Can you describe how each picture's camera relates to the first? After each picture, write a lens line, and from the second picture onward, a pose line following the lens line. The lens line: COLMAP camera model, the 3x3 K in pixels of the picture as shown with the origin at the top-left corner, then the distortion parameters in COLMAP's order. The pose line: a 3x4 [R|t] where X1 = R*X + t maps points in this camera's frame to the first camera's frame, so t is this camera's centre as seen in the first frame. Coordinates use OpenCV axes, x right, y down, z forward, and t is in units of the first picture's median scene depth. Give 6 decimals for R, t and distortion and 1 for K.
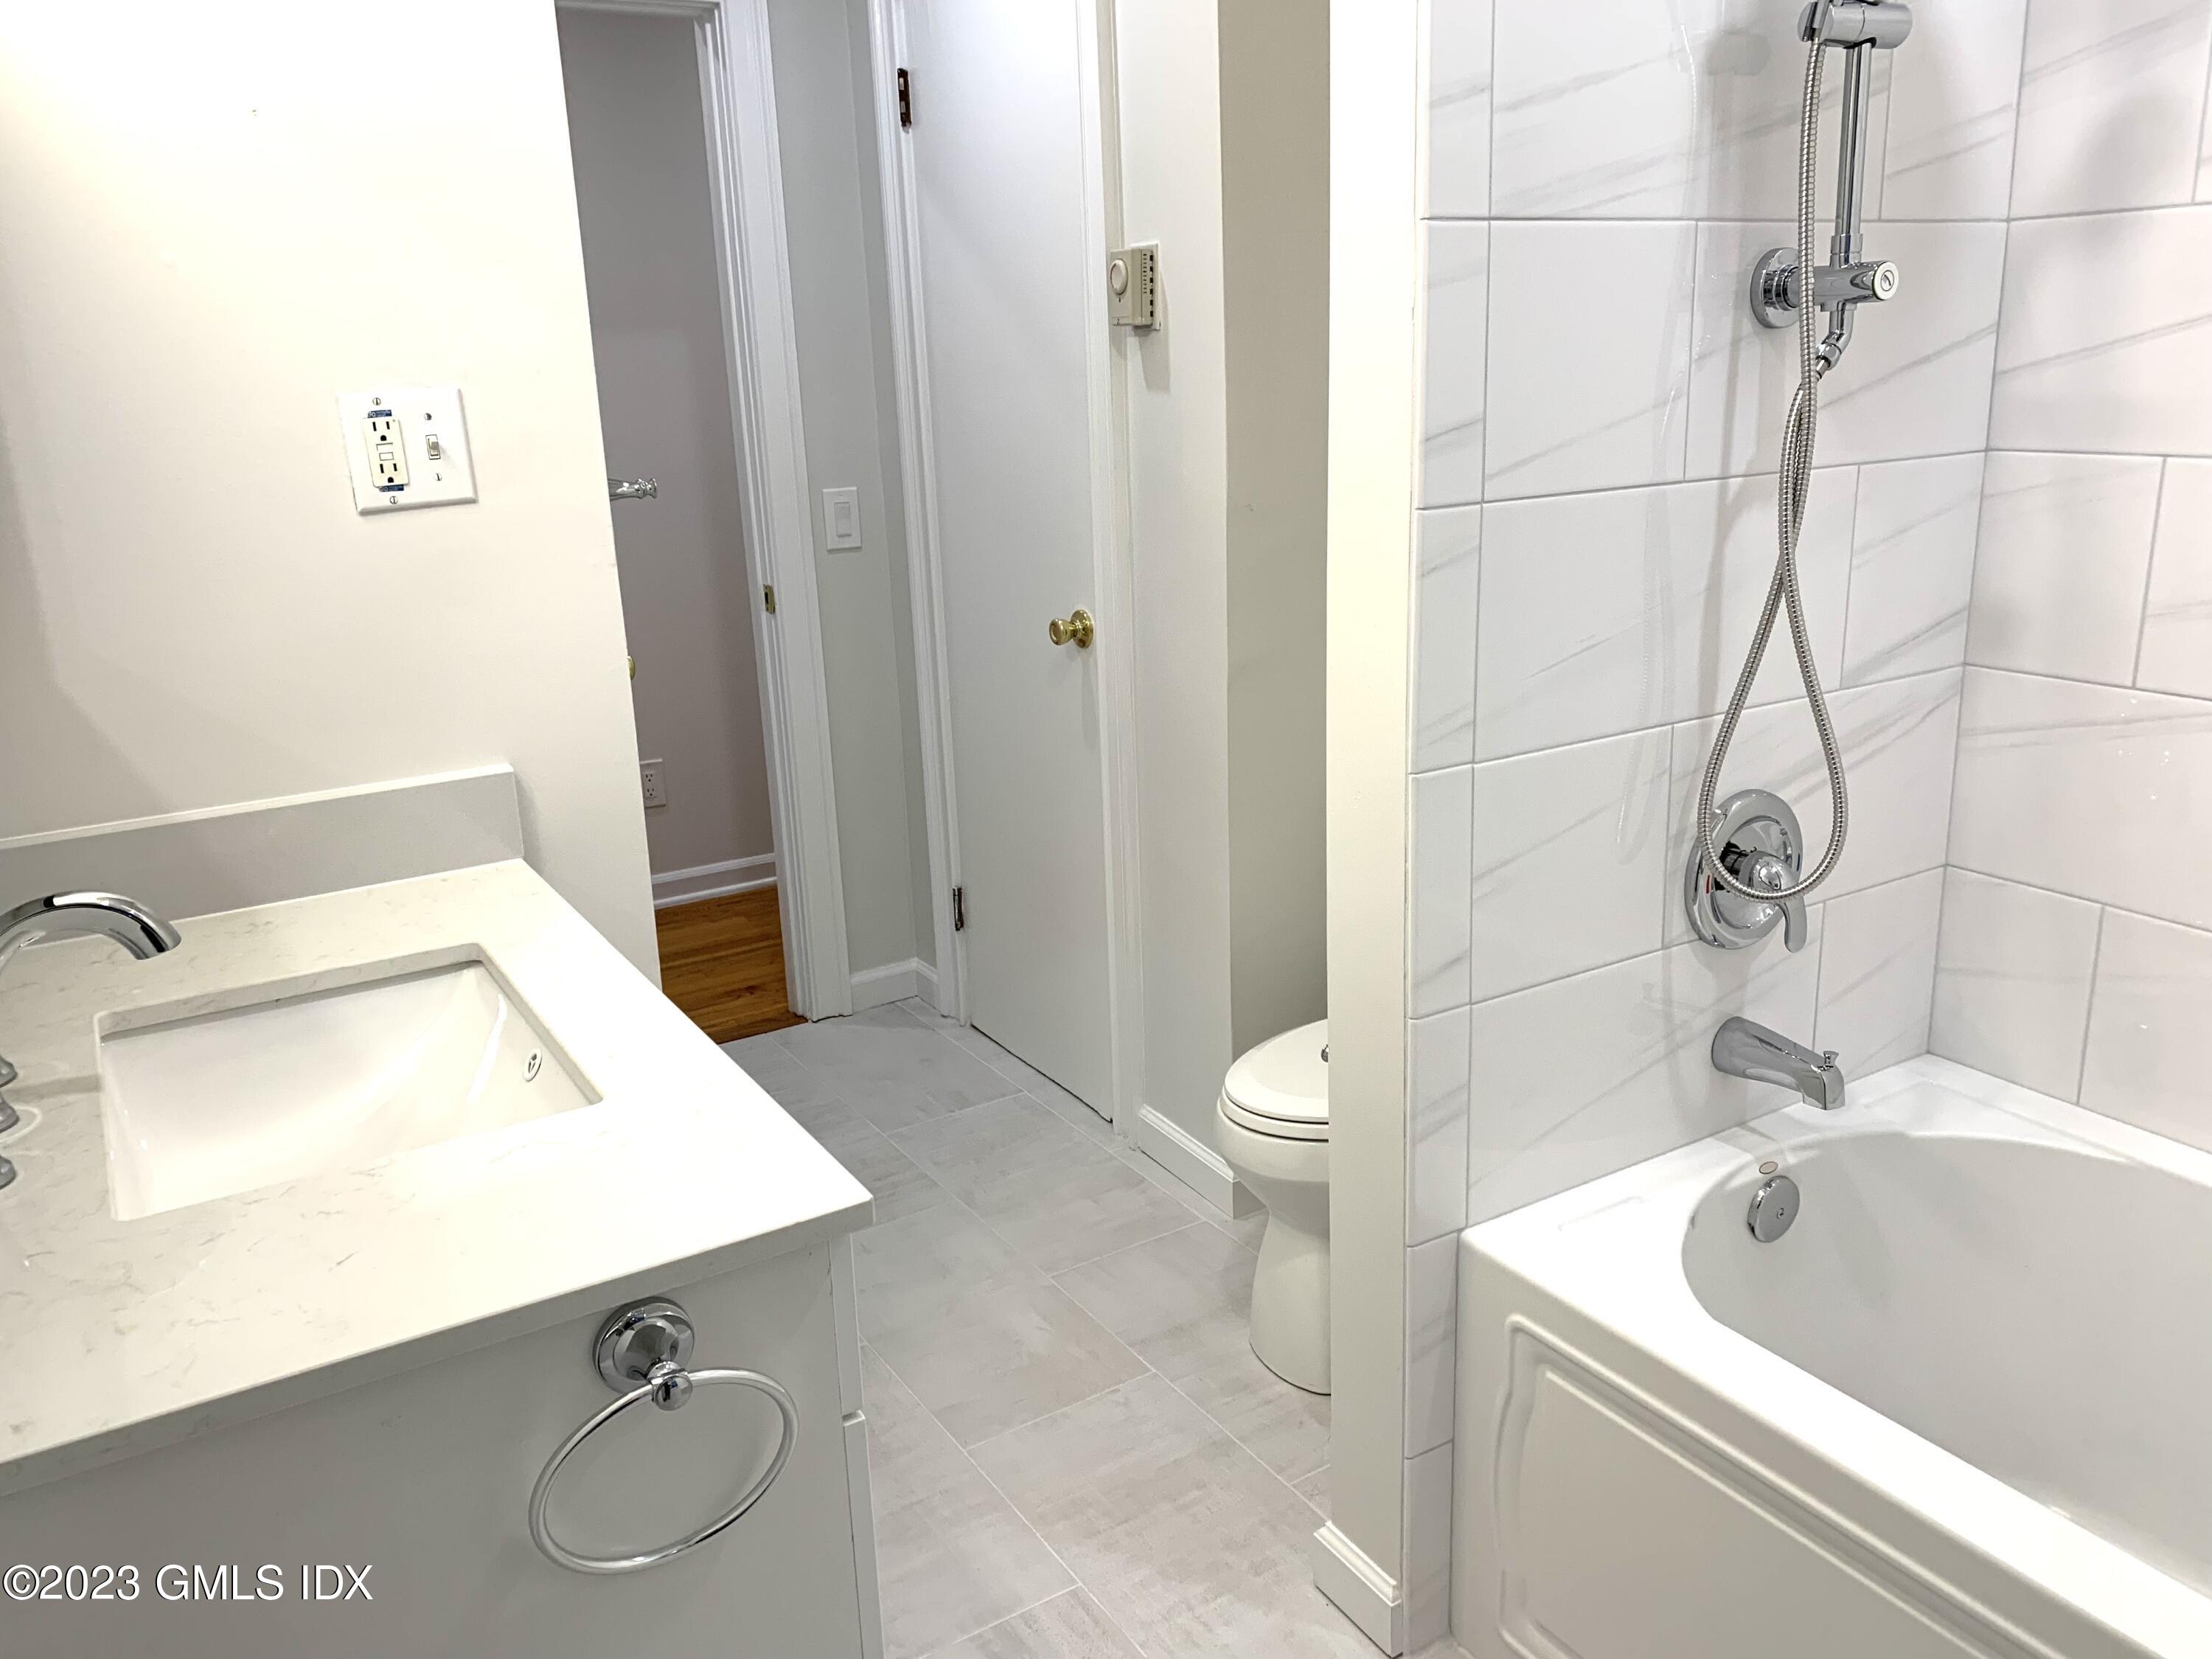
lens RADIAL K [[1697.3, 0, 1089.3], [0, 1697.3, 824.4], [0, 0, 1]] dist [0.048034, -0.053159]
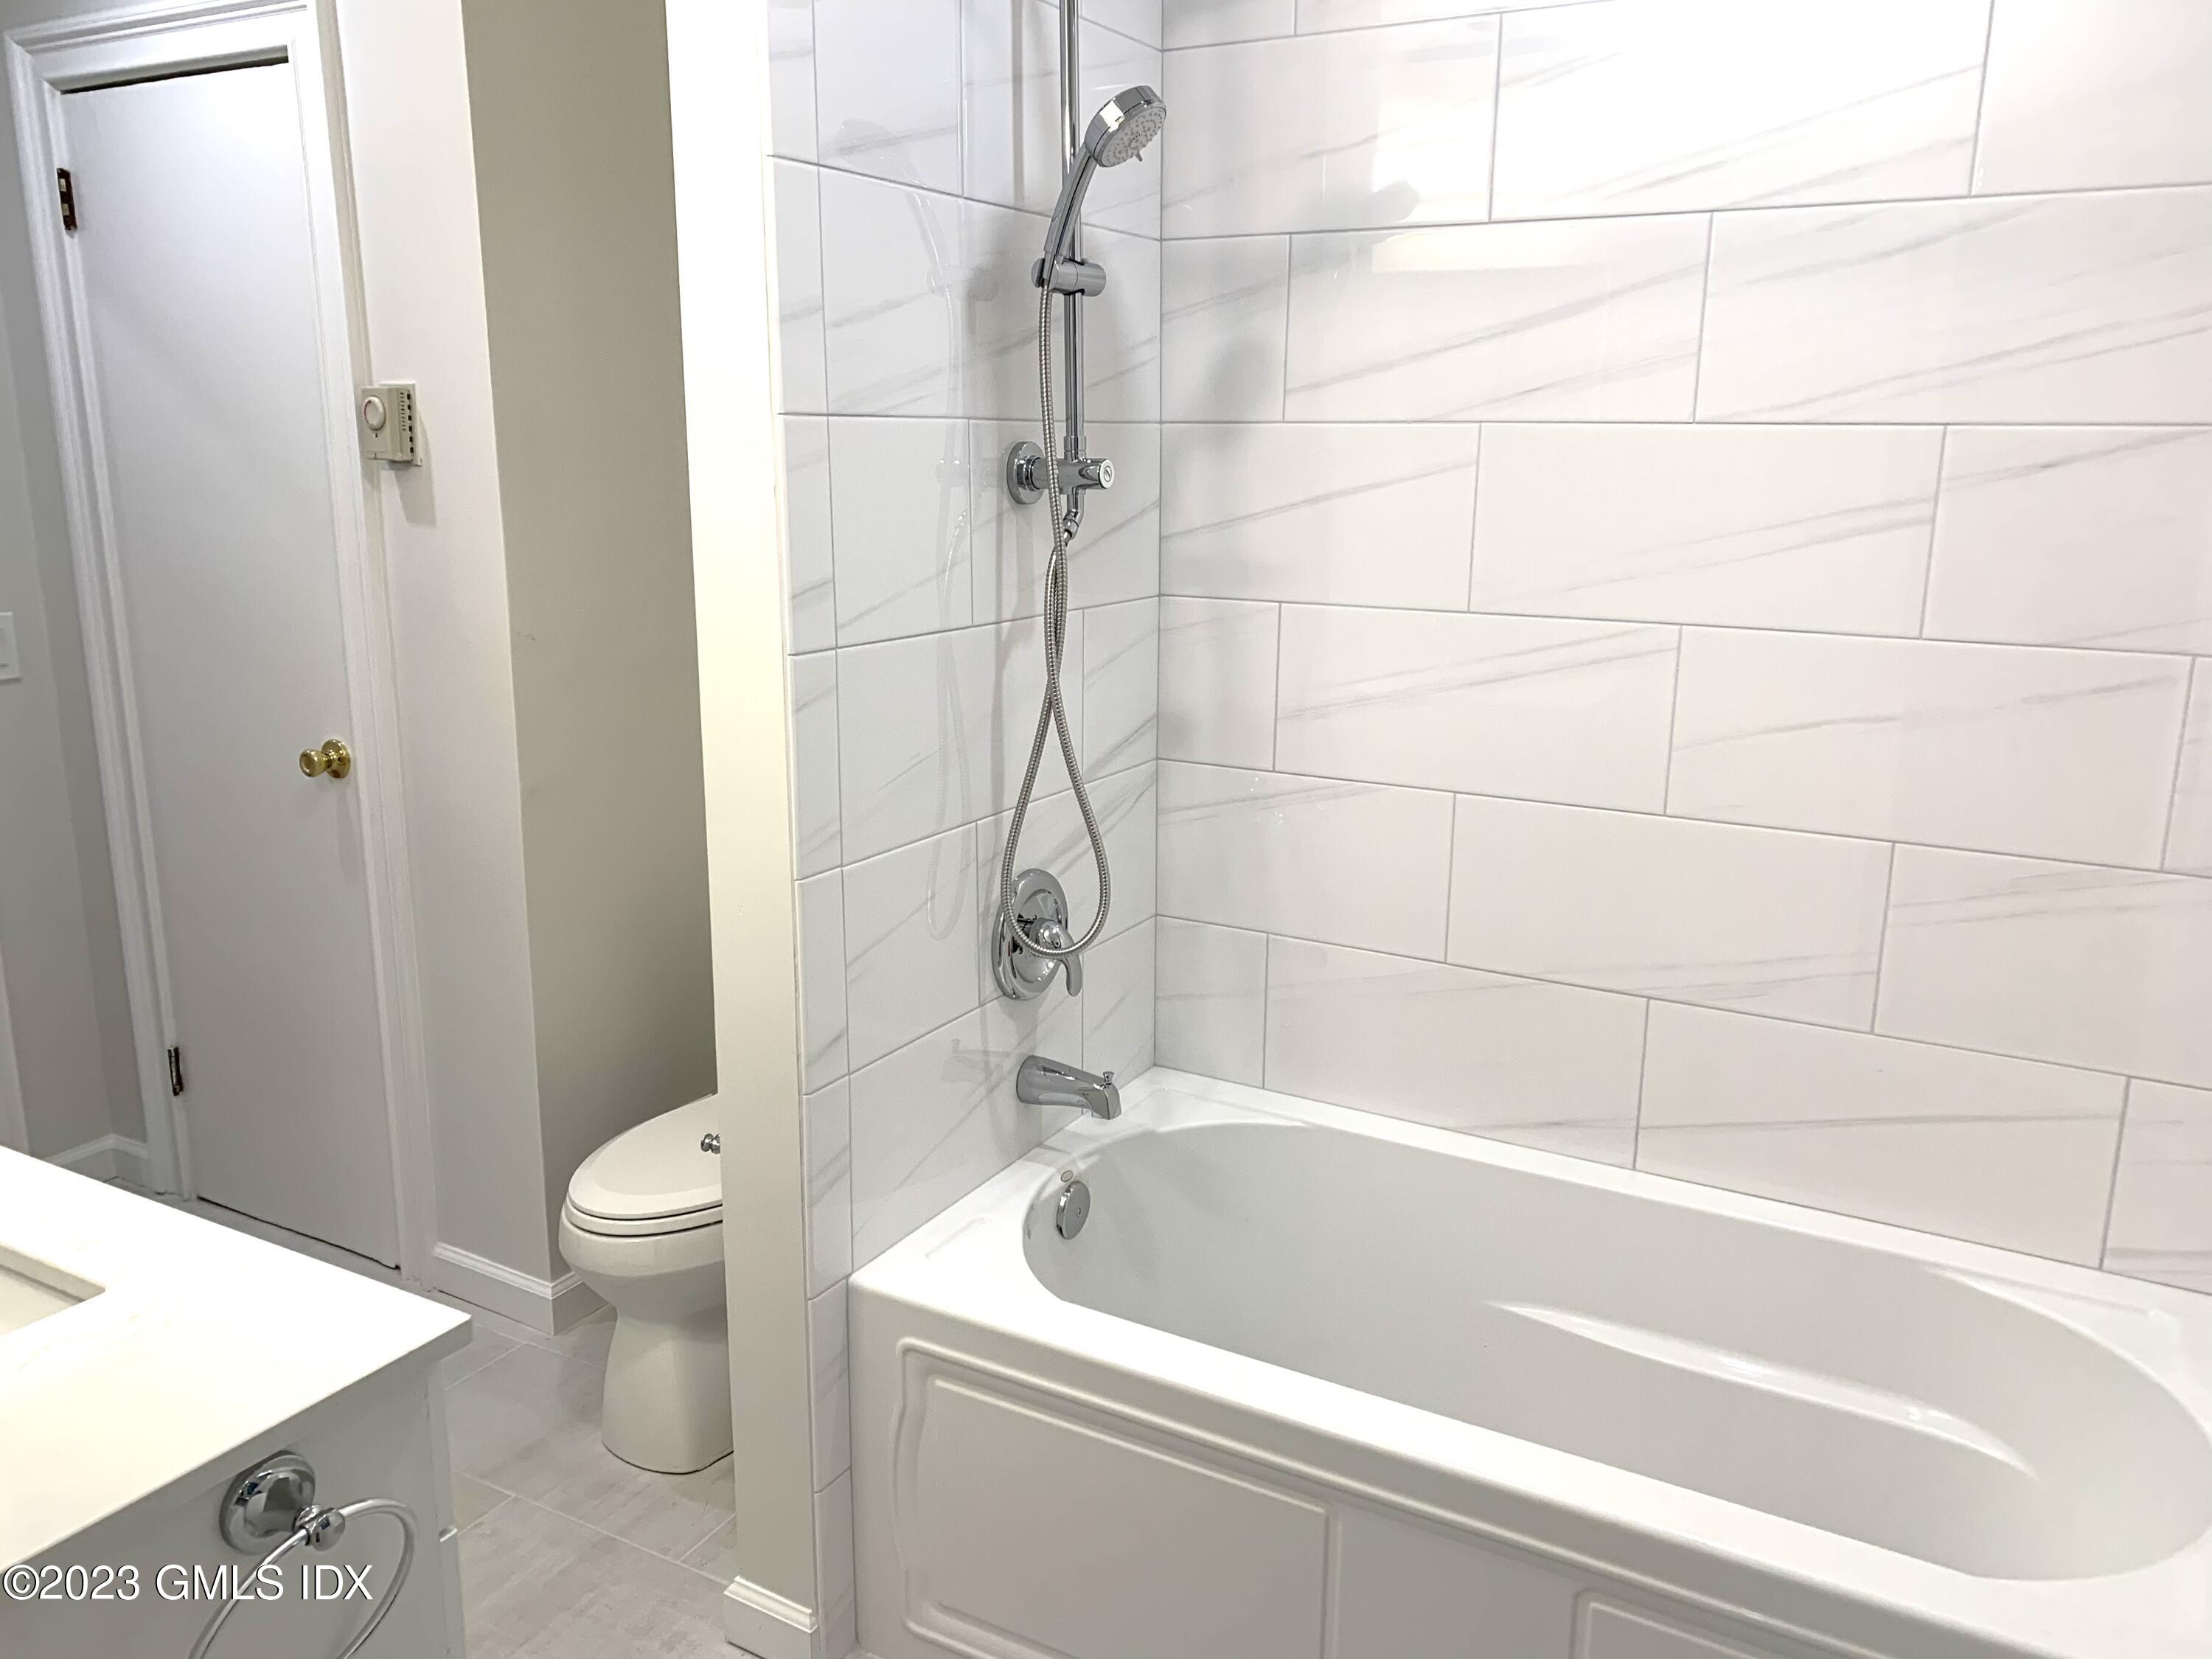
lens RADIAL K [[1697.3, 0, 1081.4], [0, 1697.3, 825.3], [0, 0, 1]] dist [0.048034, -0.053159]
pose [[0.872019, -0.070167, 0.484416, -0.168687], [0.096415, 0.994905, -0.029450, -0.012109], [-0.479882, 0.072386, 0.874342, -0.087284]]
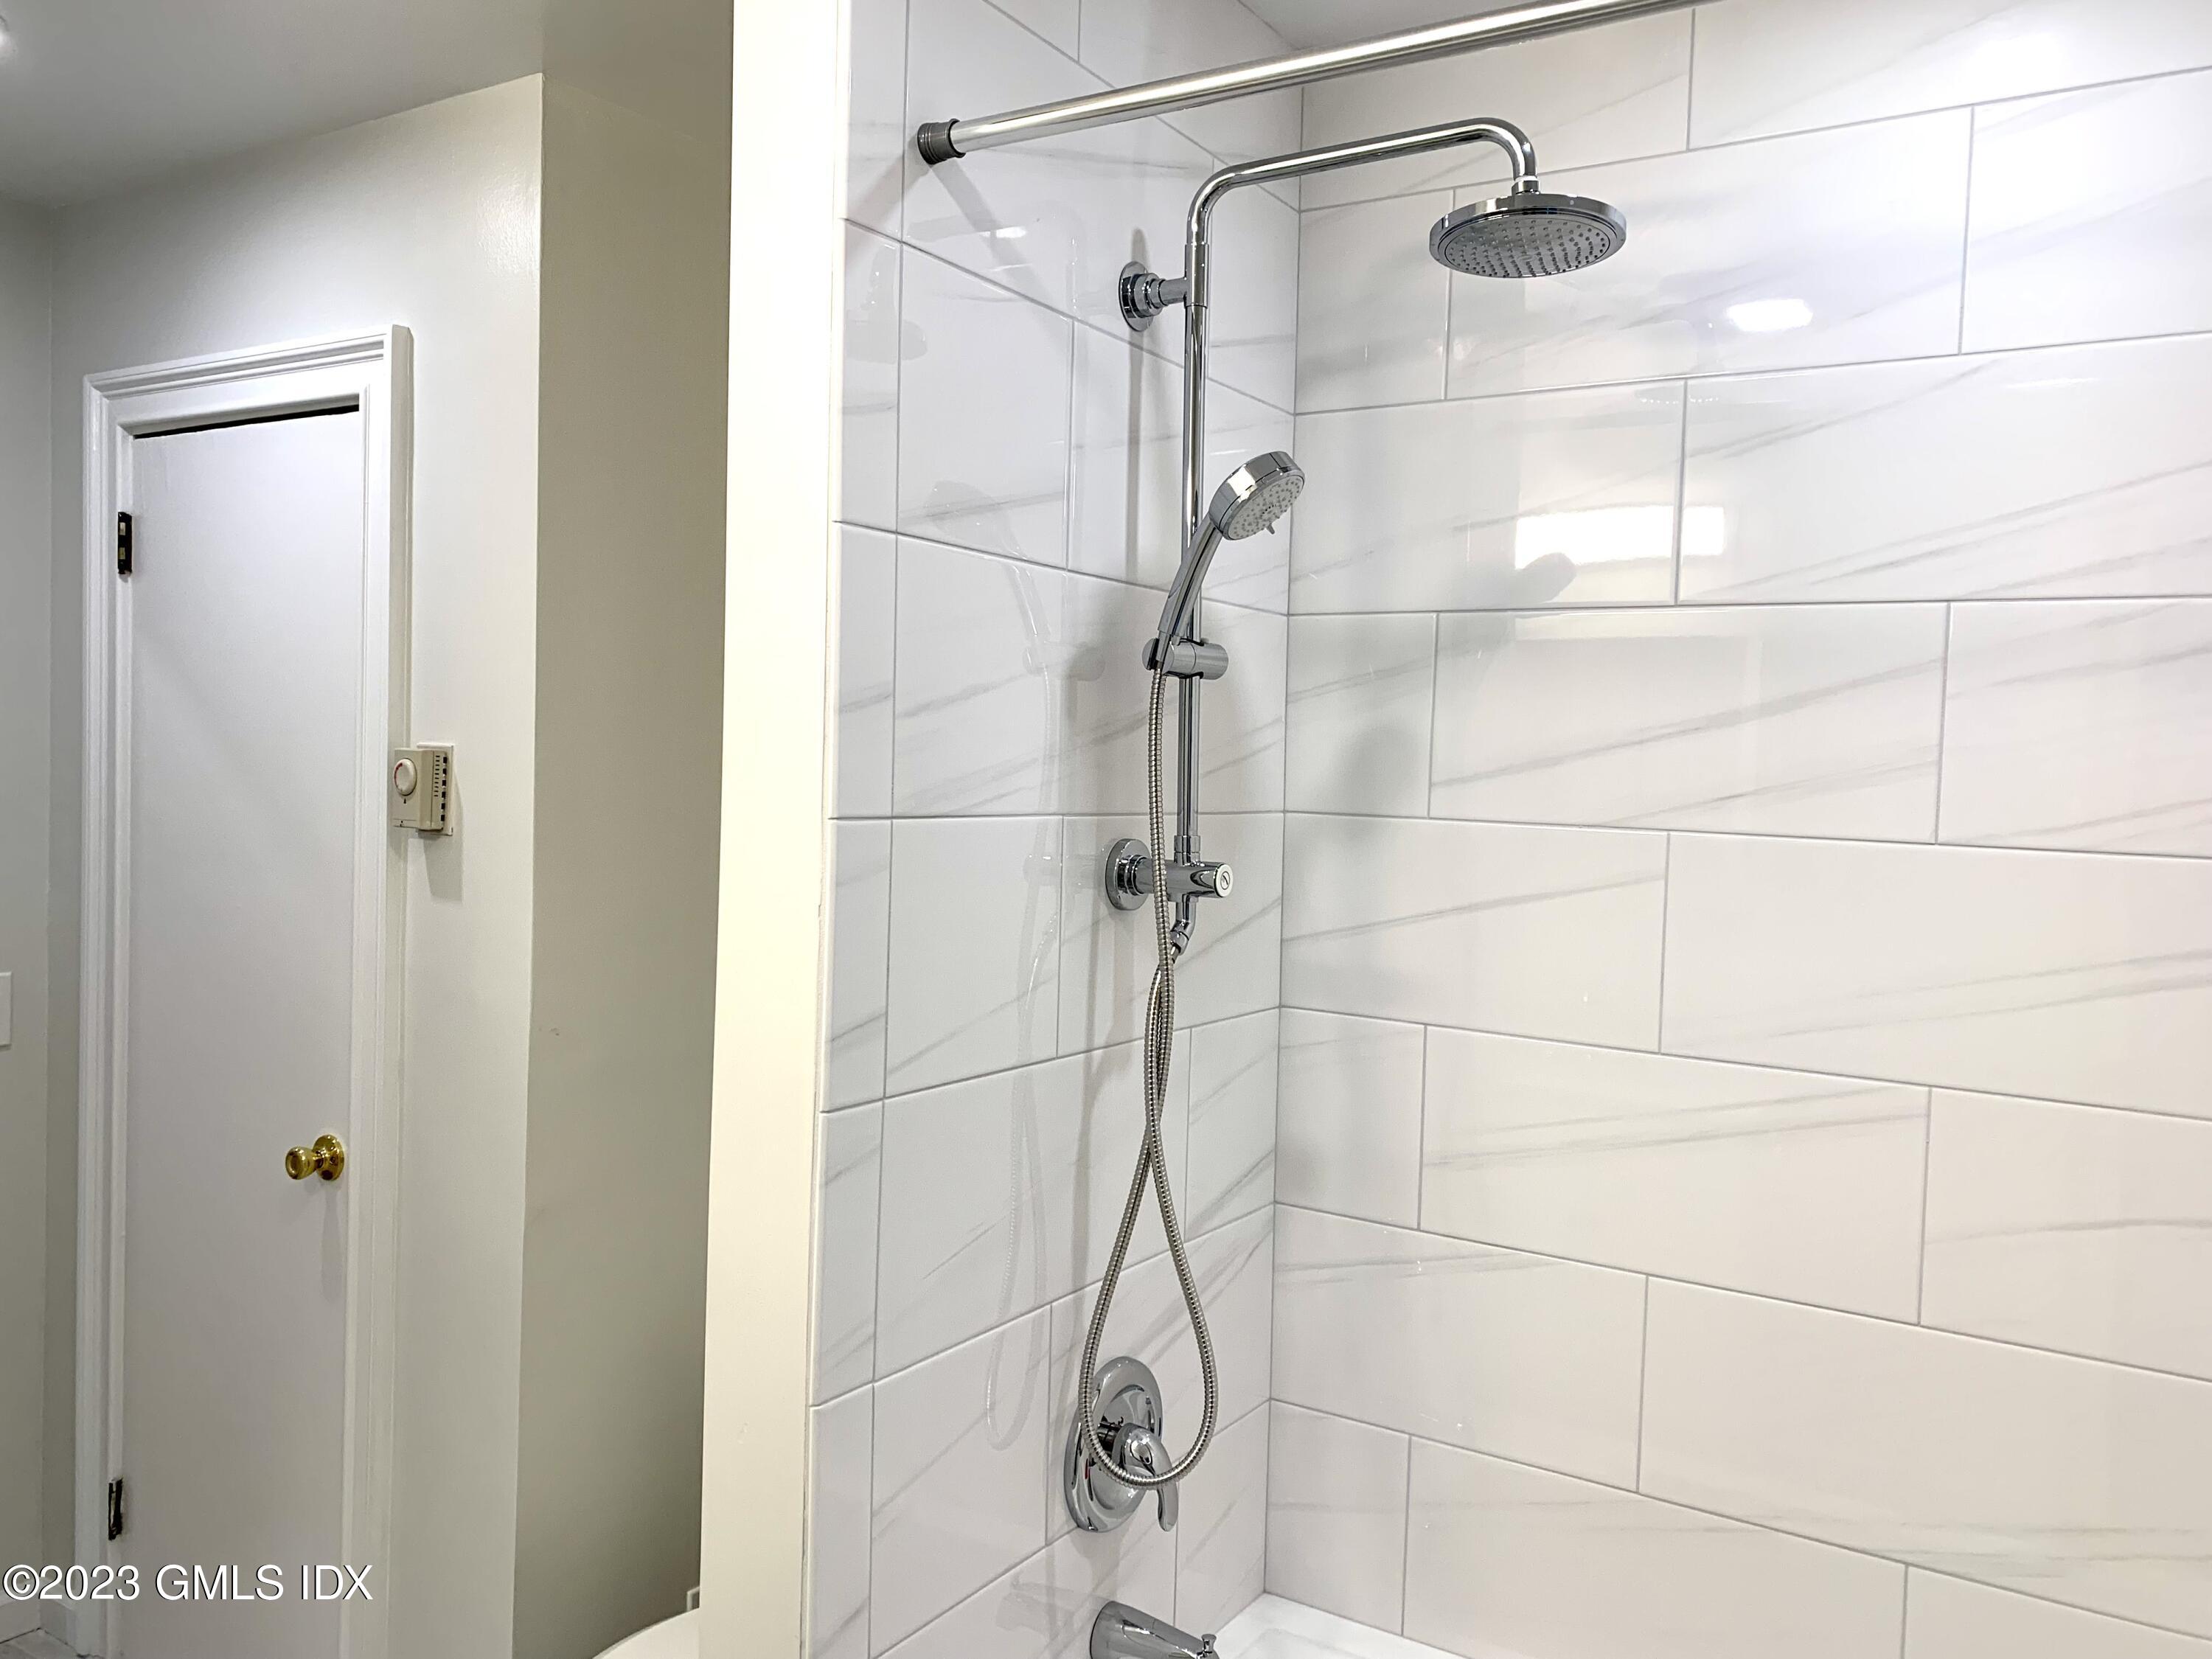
lens RADIAL K [[1697.3, 0, 1104.8], [0, 1697.3, 819.8], [0, 0, 1]] dist [0.048034, -0.053159]
pose [[0.892859, 0.048369, 0.447731, -0.075745], [0.059059, 0.973052, -0.222895, -0.102012], [-0.446447, 0.225456, 0.865941, 0.076961]]
